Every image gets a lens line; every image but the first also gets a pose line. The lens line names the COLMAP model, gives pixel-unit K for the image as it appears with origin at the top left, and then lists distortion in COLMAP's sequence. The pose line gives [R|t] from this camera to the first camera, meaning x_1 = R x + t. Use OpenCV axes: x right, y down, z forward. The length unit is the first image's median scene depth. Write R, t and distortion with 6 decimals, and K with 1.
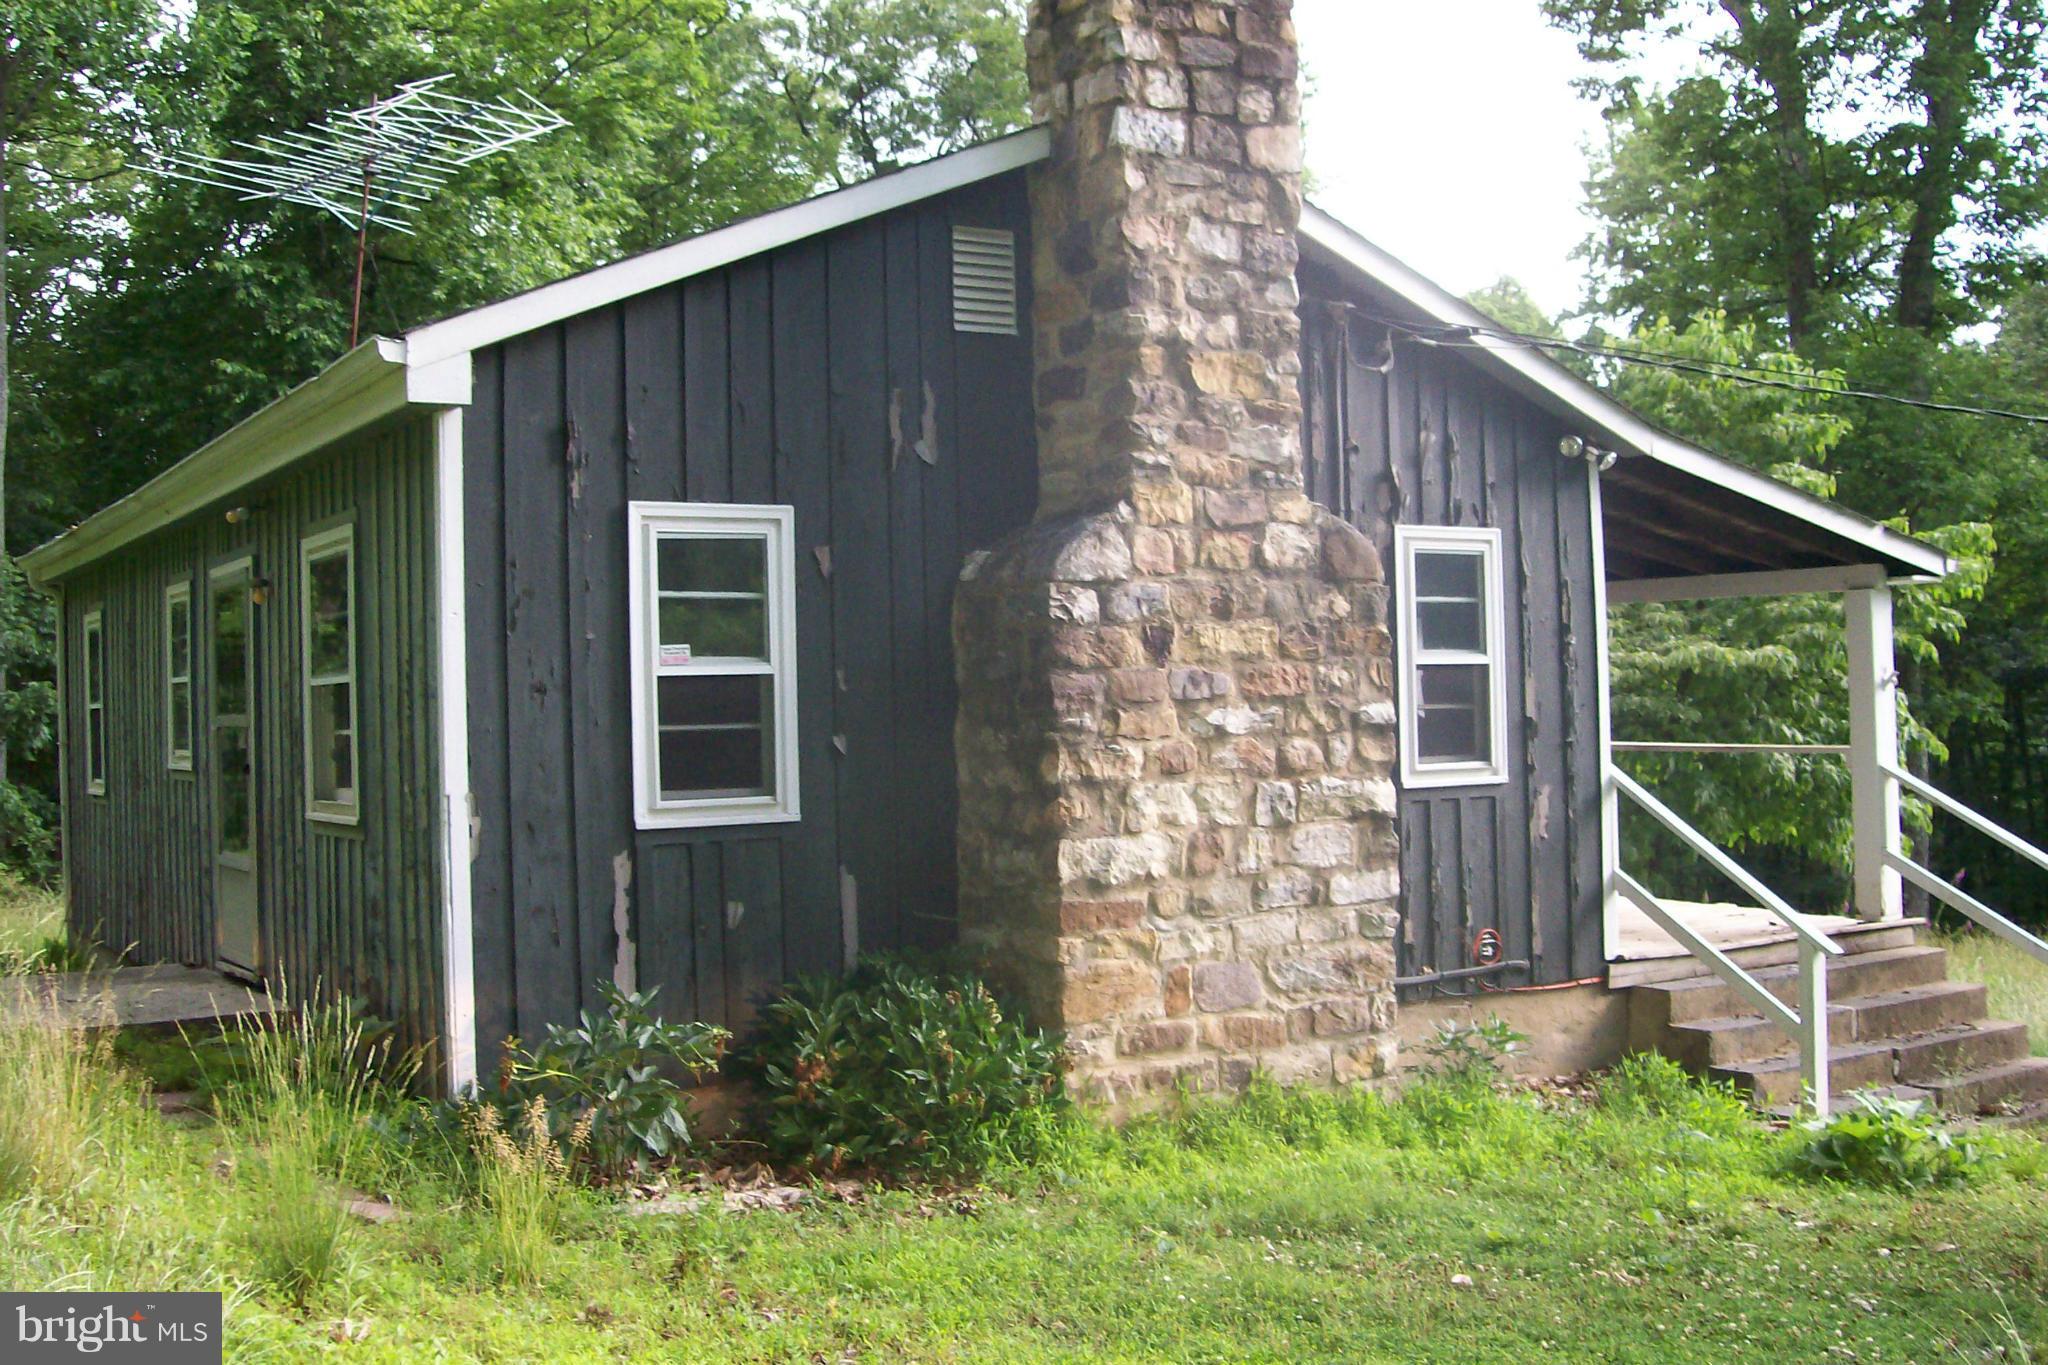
lens RADIAL K [[2223.7, 0, 1028.8], [0, 2223.7, 664.6], [0, 0, 1]] dist [-0.141830, 0.000000]
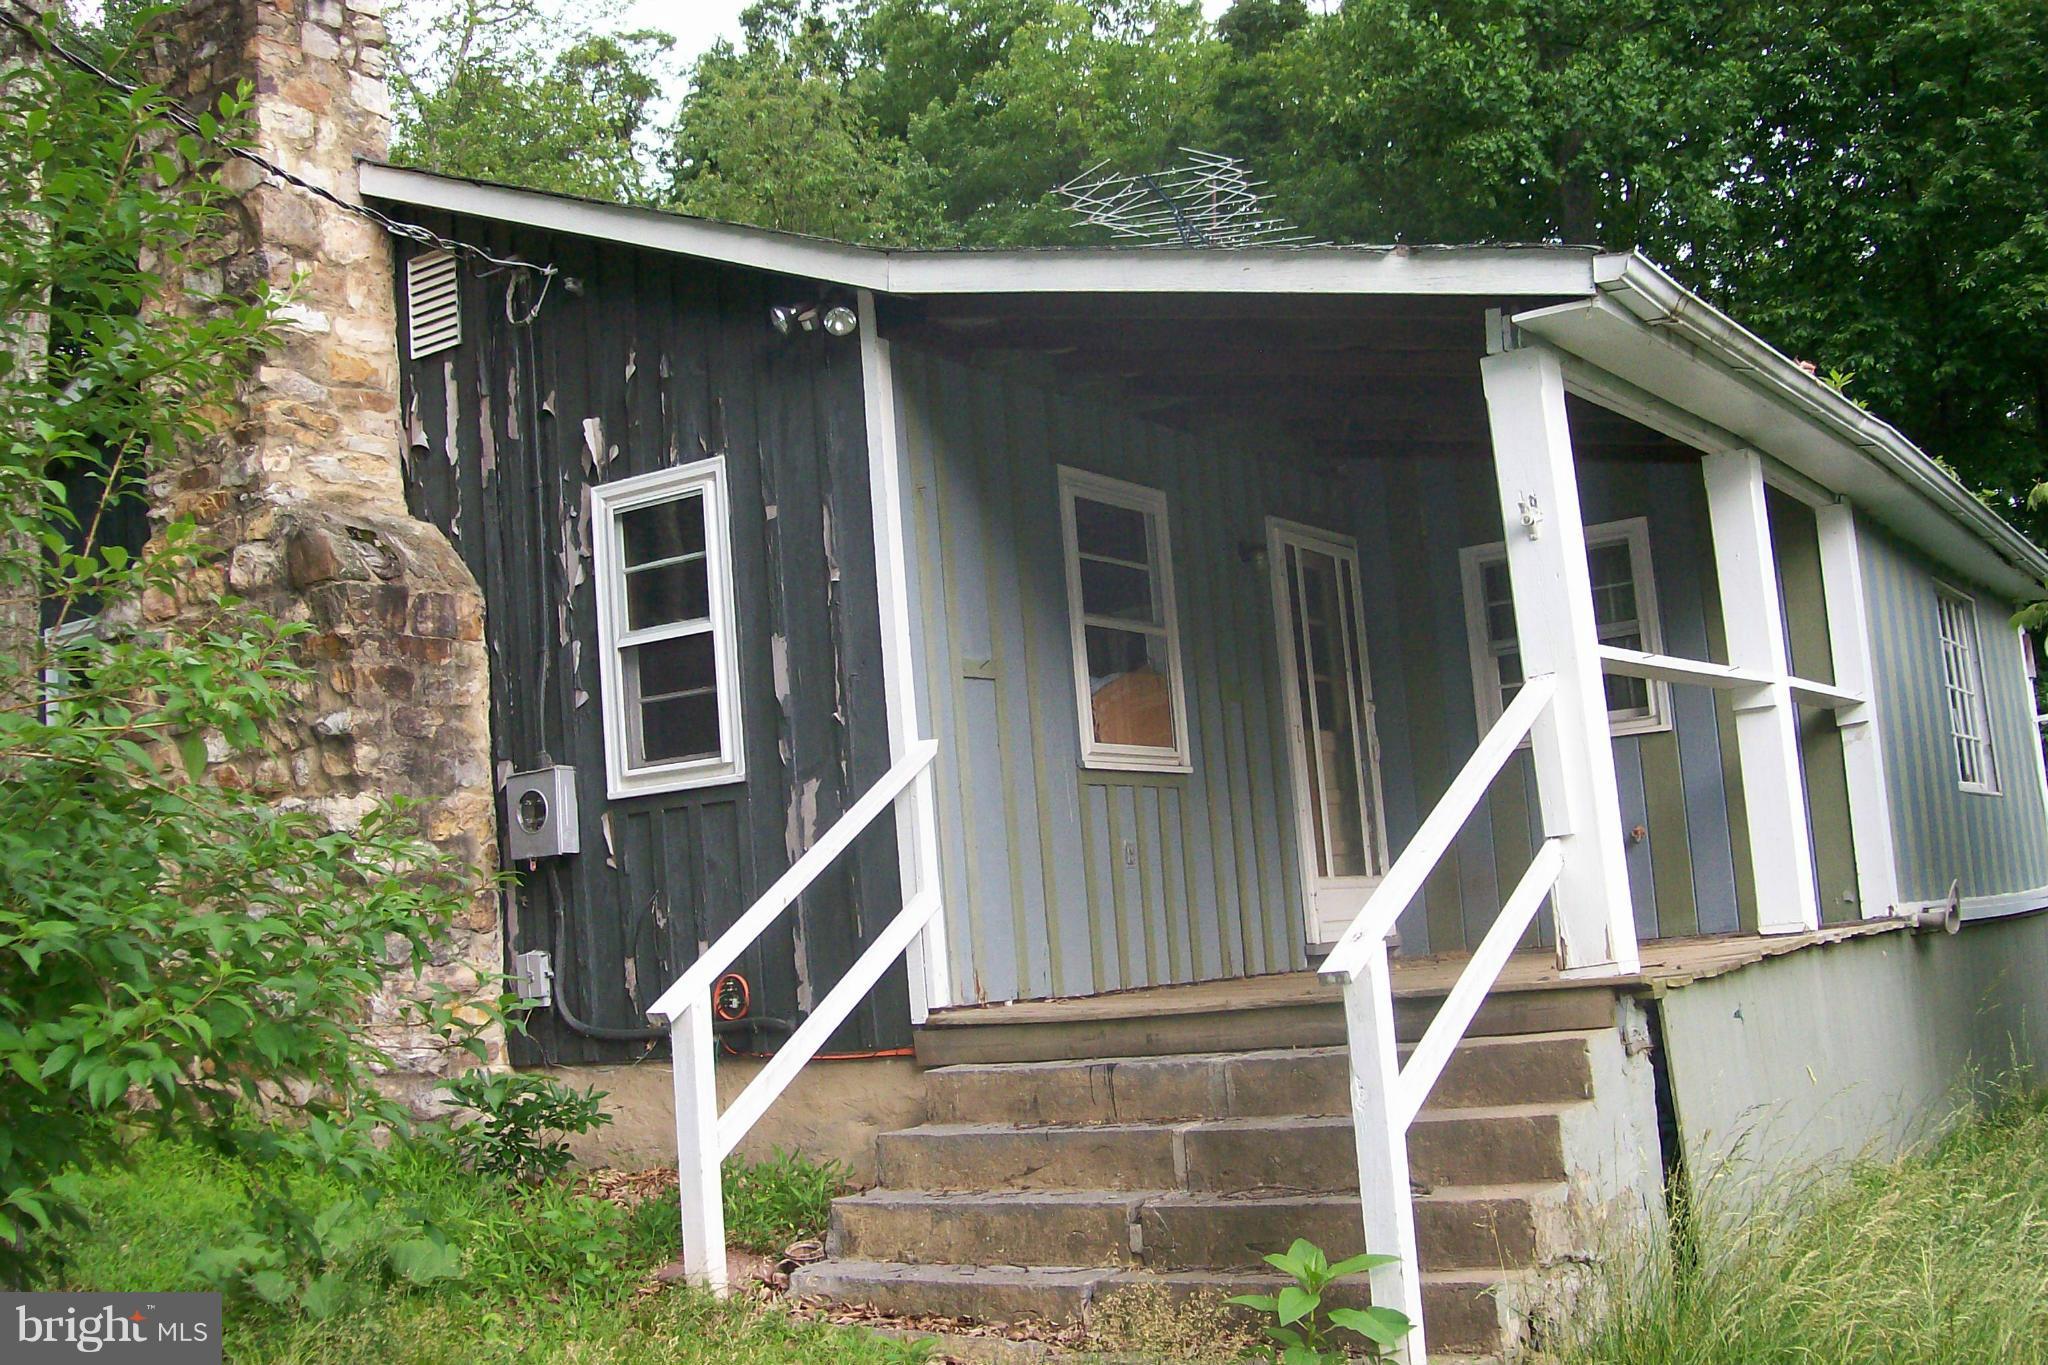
lens RADIAL K [[2223.7, 0, 1056.4], [0, 2223.7, 679.2], [0, 0, 1]] dist [-0.141830, 0.000000]
pose [[0.423514, -0.117518, -0.898234, 1.133004], [0.090530, 0.992077, -0.087111, 0.112978], [0.901355, -0.044424, 0.430798, 0.912847]]
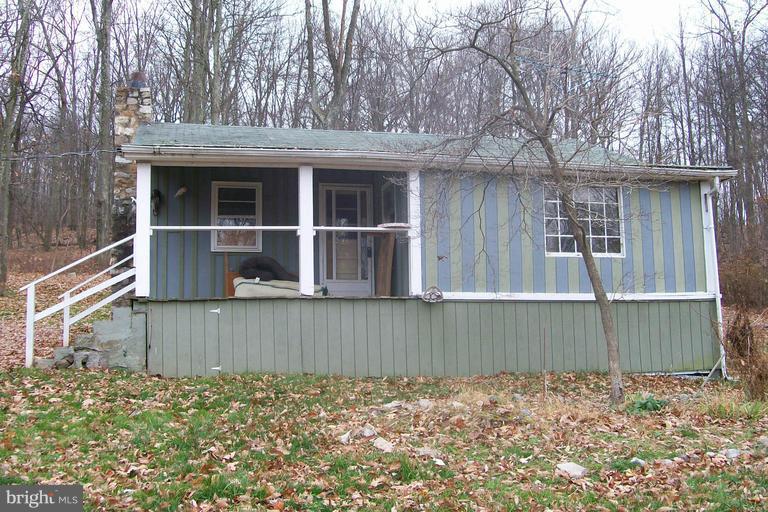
lens RADIAL K [[833.9, 0, 386.6], [0, 833.9, 256.1], [0, 0, 1]] dist [-0.141830, 0.000000]
pose [[-0.332109, -0.072339, -0.940463, 1.616032], [0.043045, 0.994854, -0.091723, 0.233058], [0.942258, -0.070945, -0.327286, 2.169192]]
